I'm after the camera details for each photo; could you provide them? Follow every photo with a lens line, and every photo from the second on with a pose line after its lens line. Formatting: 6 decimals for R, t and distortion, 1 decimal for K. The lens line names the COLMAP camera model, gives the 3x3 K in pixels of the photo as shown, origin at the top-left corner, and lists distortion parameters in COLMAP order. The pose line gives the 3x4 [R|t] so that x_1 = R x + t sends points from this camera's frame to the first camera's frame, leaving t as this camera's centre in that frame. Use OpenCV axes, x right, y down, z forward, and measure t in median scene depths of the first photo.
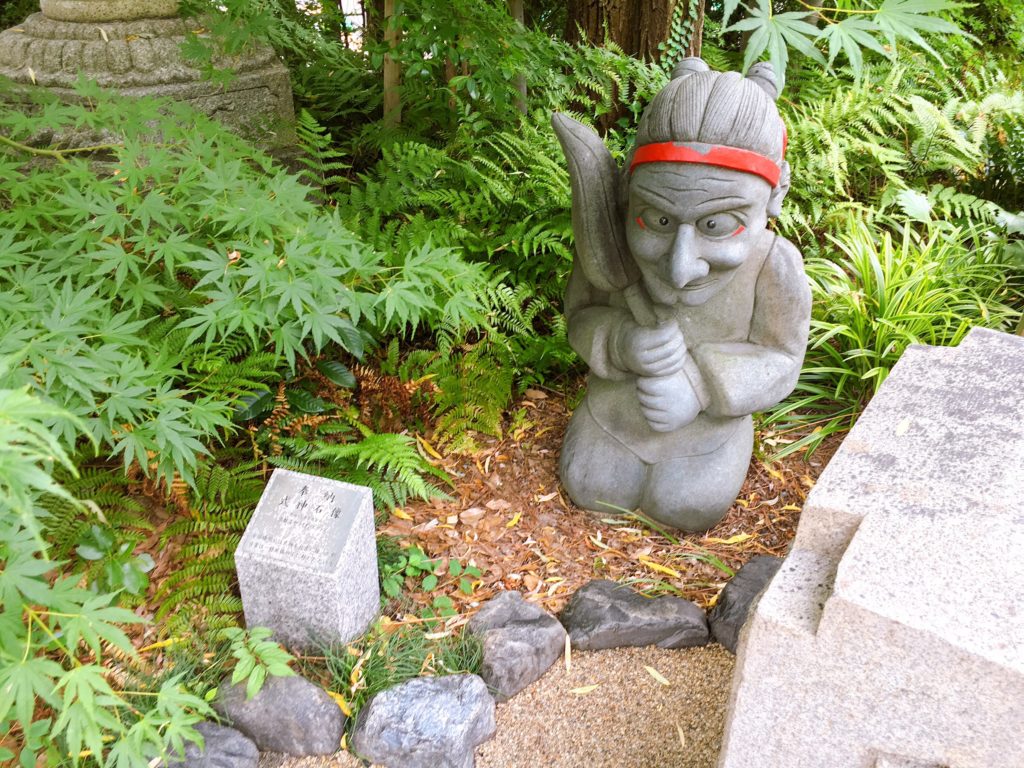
lens RADIAL K [[868.0, 0, 519.2], [0, 868.0, 379.1], [0, 0, 1]] dist [0.080081, -0.106888]
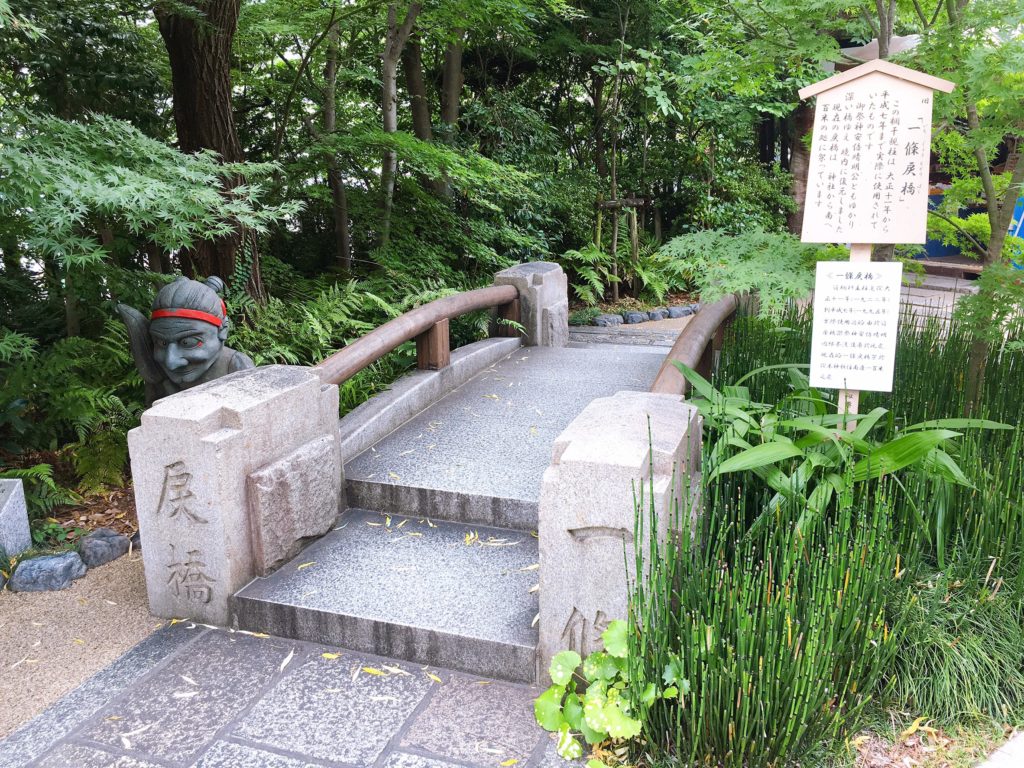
lens RADIAL K [[868.0, 0, 519.2], [0, 868.0, 379.1], [0, 0, 1]] dist [0.080081, -0.106888]
pose [[0.965263, -0.090740, 0.245016, 0.440295], [0.151440, 0.958474, -0.241648, 0.535660], [-0.212914, 0.270360, 0.938921, -1.171448]]
